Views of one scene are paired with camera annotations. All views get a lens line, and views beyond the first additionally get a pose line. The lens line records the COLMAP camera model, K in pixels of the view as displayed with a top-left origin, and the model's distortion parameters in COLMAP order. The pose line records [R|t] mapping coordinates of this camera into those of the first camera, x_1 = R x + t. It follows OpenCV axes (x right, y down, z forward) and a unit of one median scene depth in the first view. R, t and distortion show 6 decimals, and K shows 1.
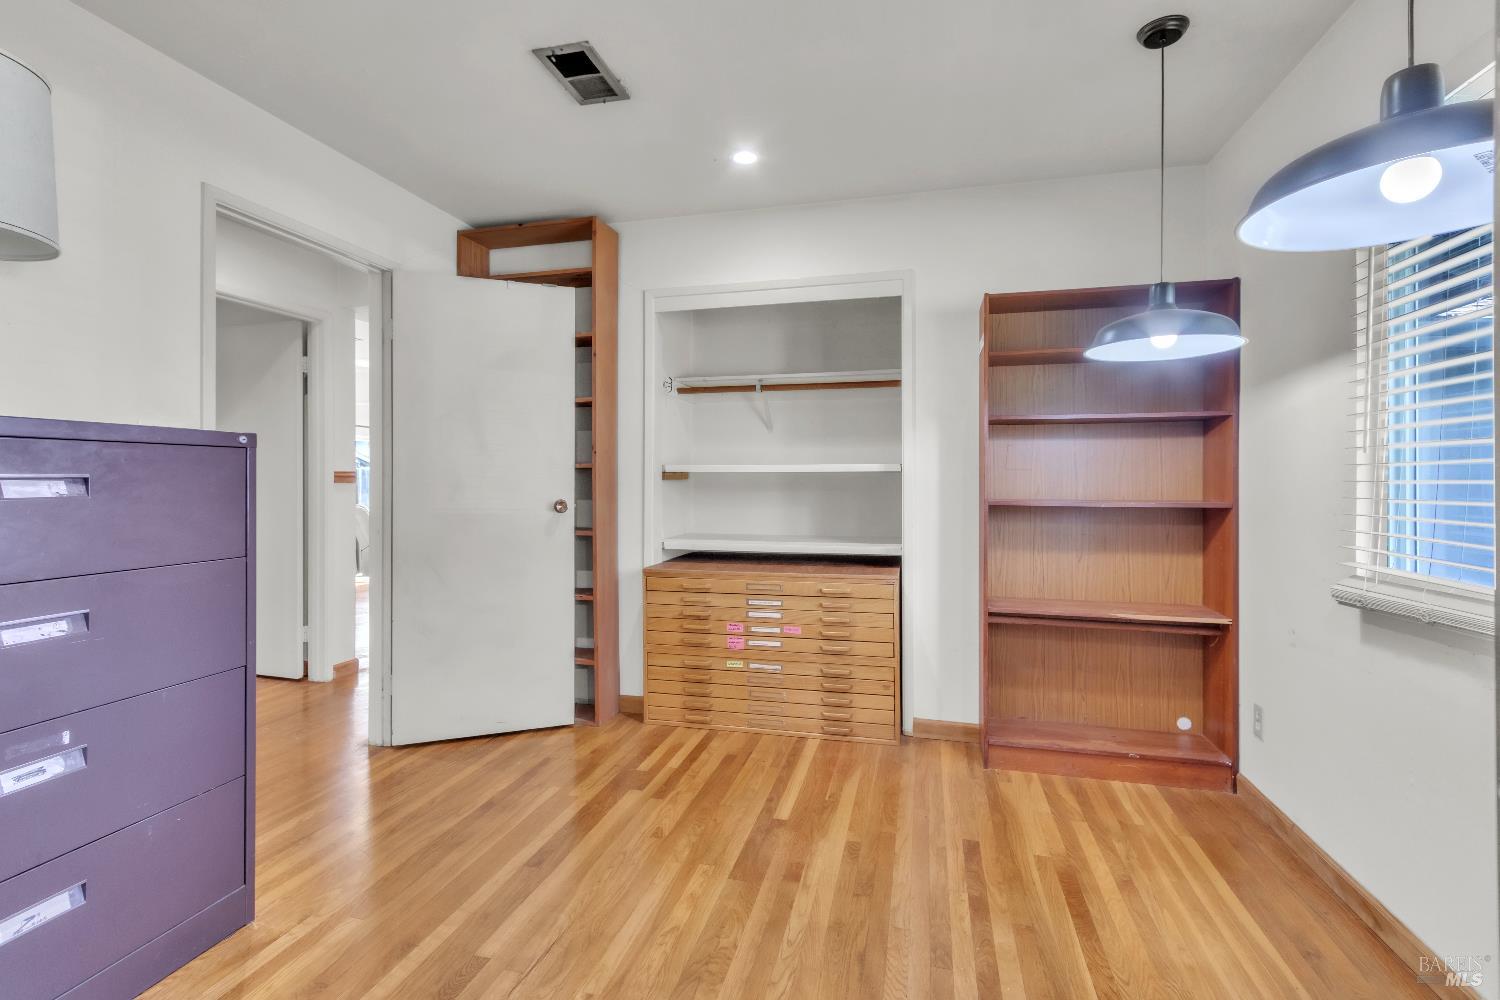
lens RADIAL K [[690.9, 0, 749.3], [0, 690.9, 481.6], [0, 0, 1]] dist [0.002275, 0.000115]
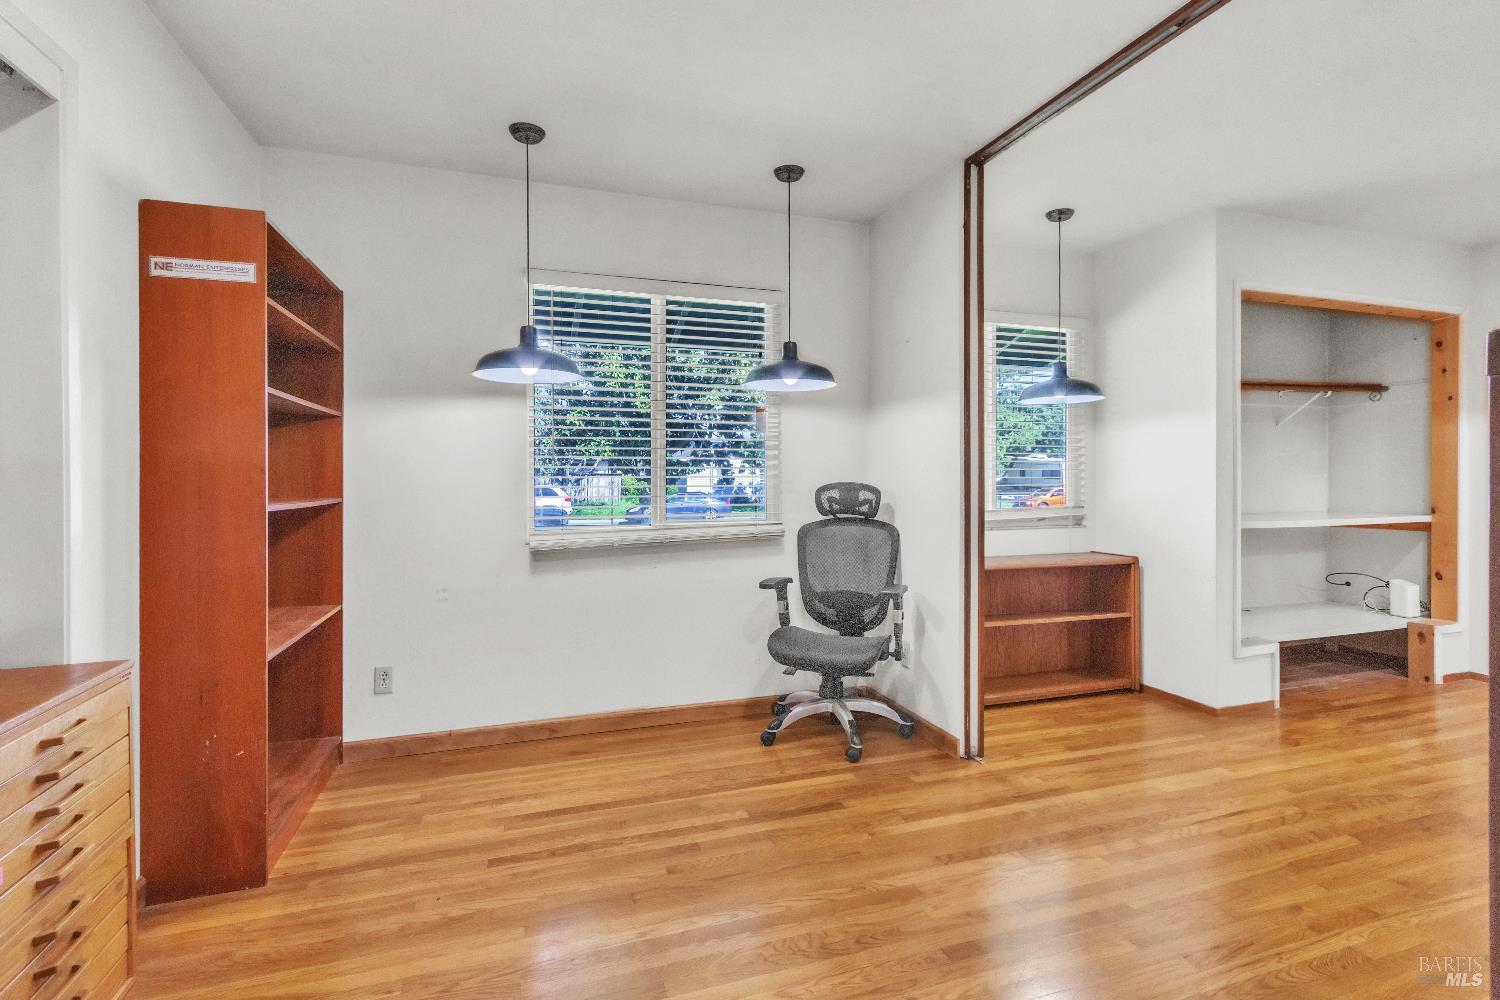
lens RADIAL K [[710.3, 0, 754.1], [0, 710.3, 480.5], [0, 0, 1]] dist [0.001137, -0.000200]
pose [[-0.541567, -0.010374, 0.840594, -0.654003], [0.003879, 0.999882, 0.014838, -0.009328], [-0.840649, 0.011296, -0.541463, 1.181265]]
